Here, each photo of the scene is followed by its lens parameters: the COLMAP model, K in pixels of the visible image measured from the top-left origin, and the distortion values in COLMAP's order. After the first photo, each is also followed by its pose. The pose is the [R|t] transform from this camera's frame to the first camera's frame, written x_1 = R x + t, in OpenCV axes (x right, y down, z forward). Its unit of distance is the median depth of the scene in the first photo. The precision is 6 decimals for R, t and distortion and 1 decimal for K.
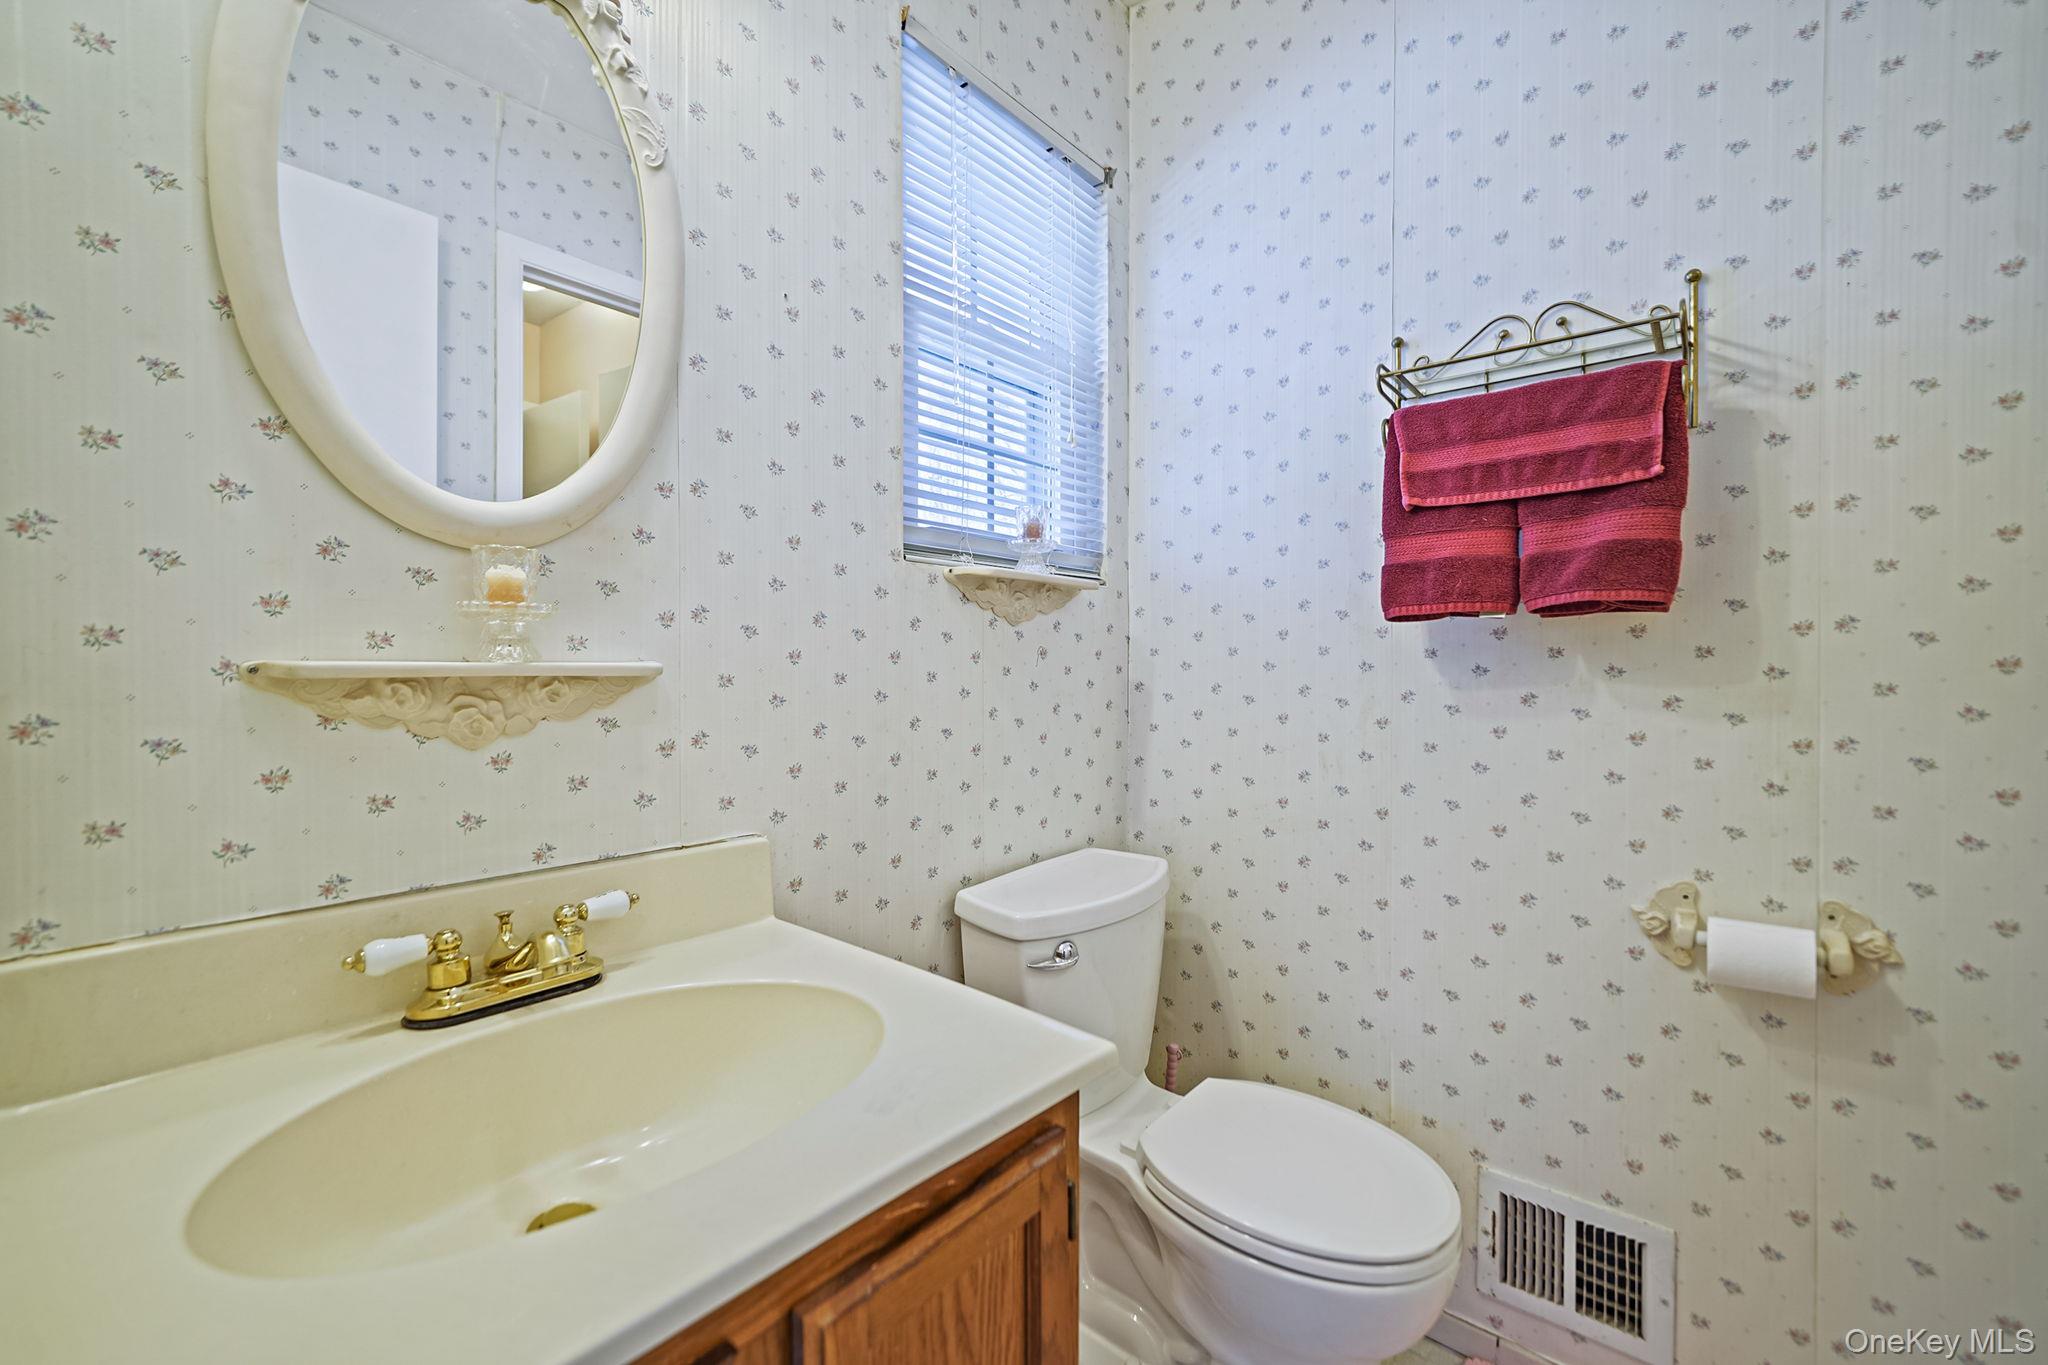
lens RADIAL K [[872.2, 0, 1023.4], [0, 872.2, 656.6], [0, 0, 1]] dist [-0.000133, 0.000336]
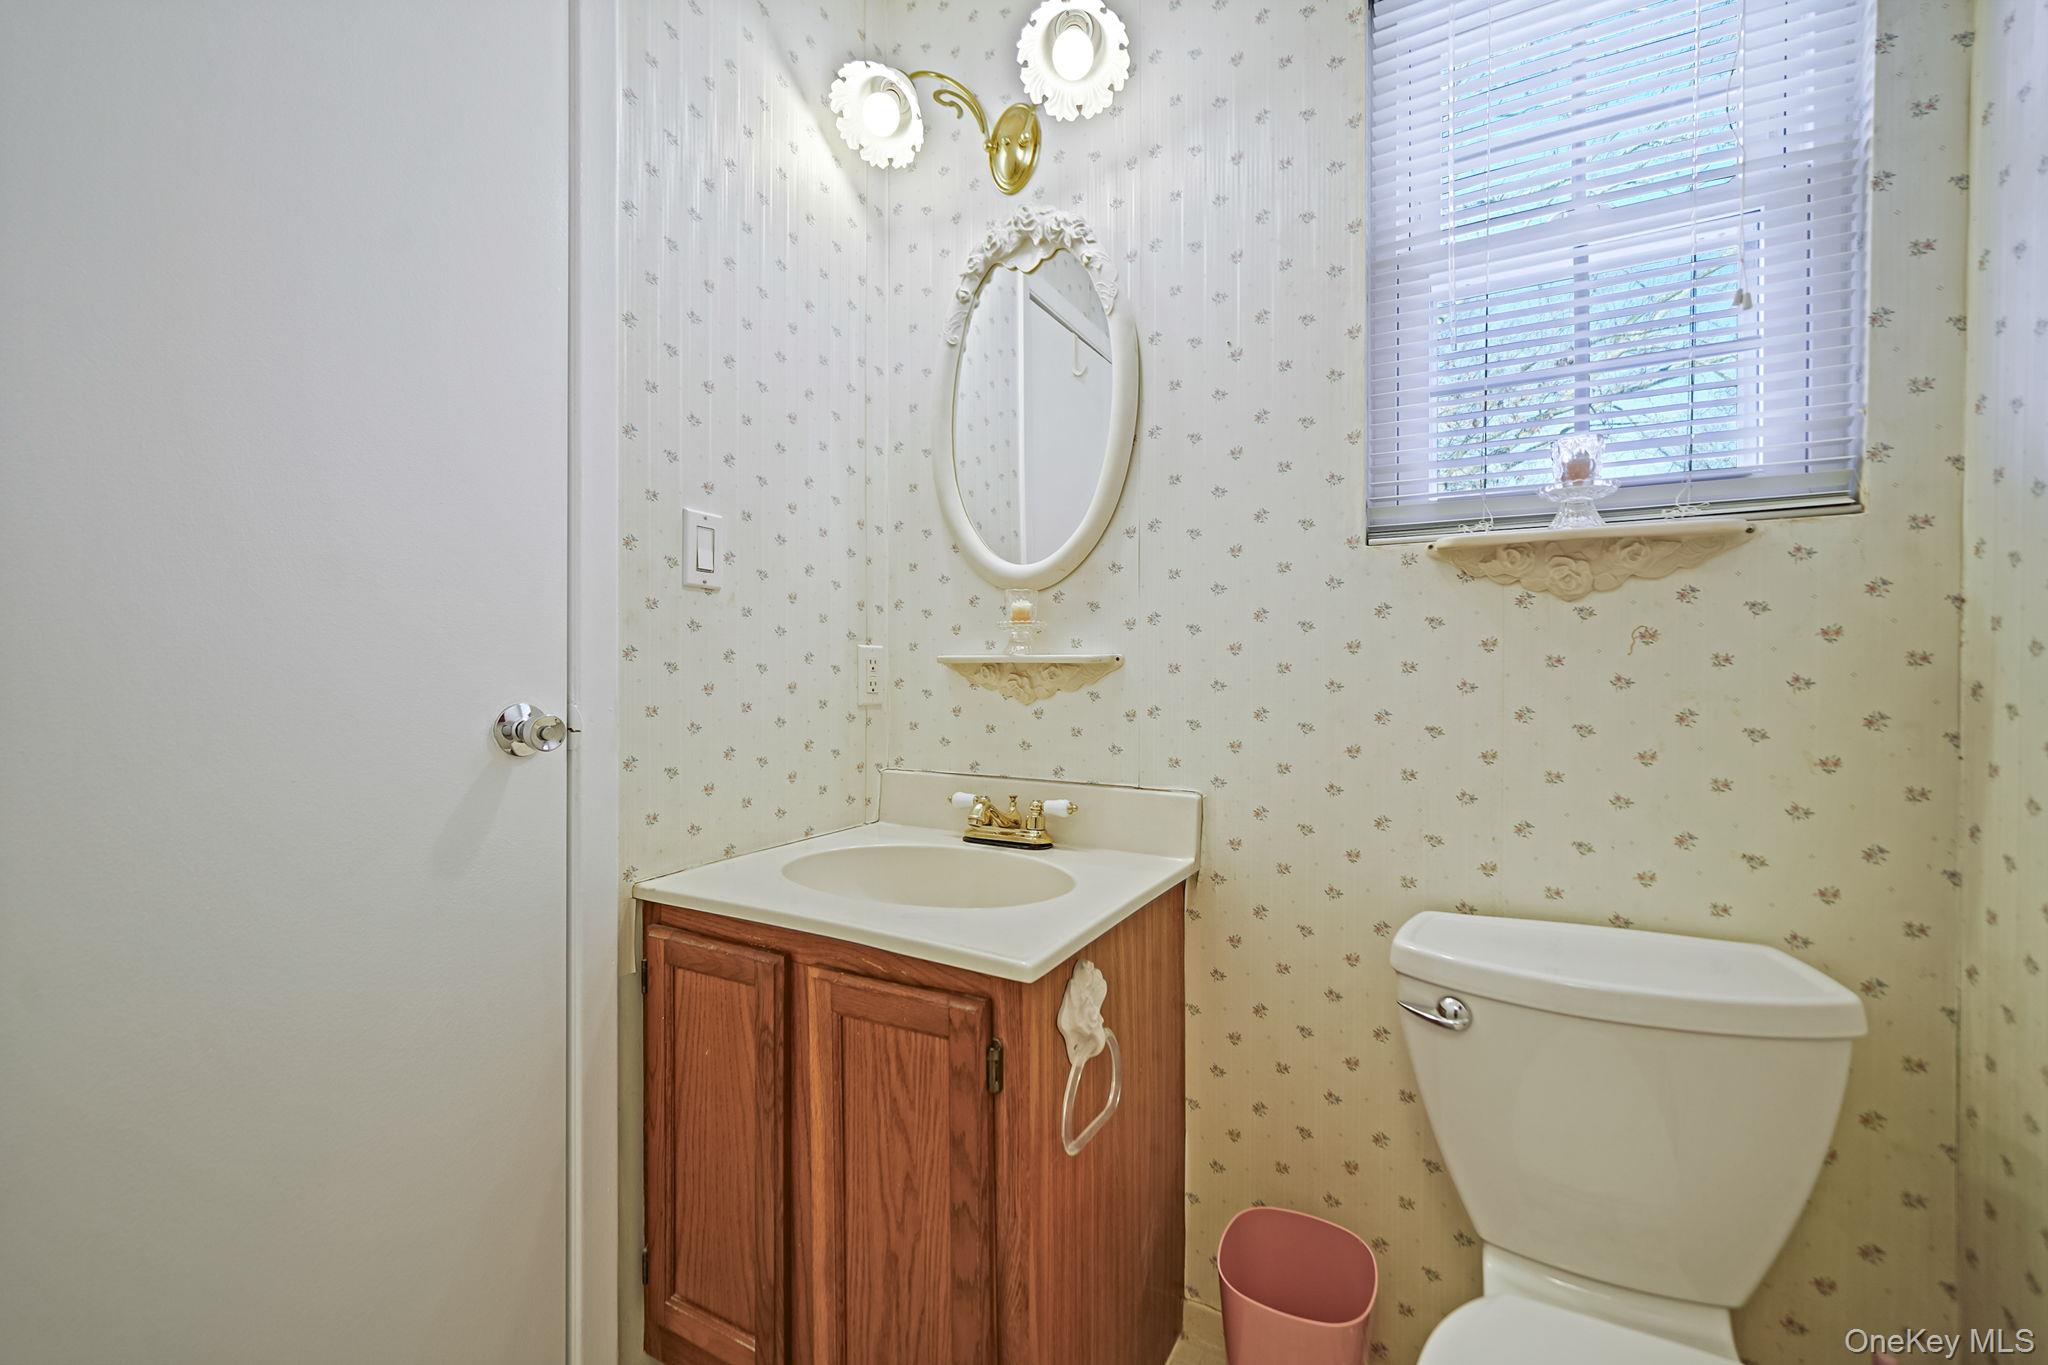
lens RADIAL K [[854.1, 0, 1028.6], [0, 854.1, 682.9], [0, 0, 1]] dist [-0.002130, 0.000842]
pose [[0.168818, 0.004287, -0.985638, 0.695054], [0.001340, 0.999989, 0.004579, 0.034256], [0.985646, -0.002094, 0.168810, 0.453980]]
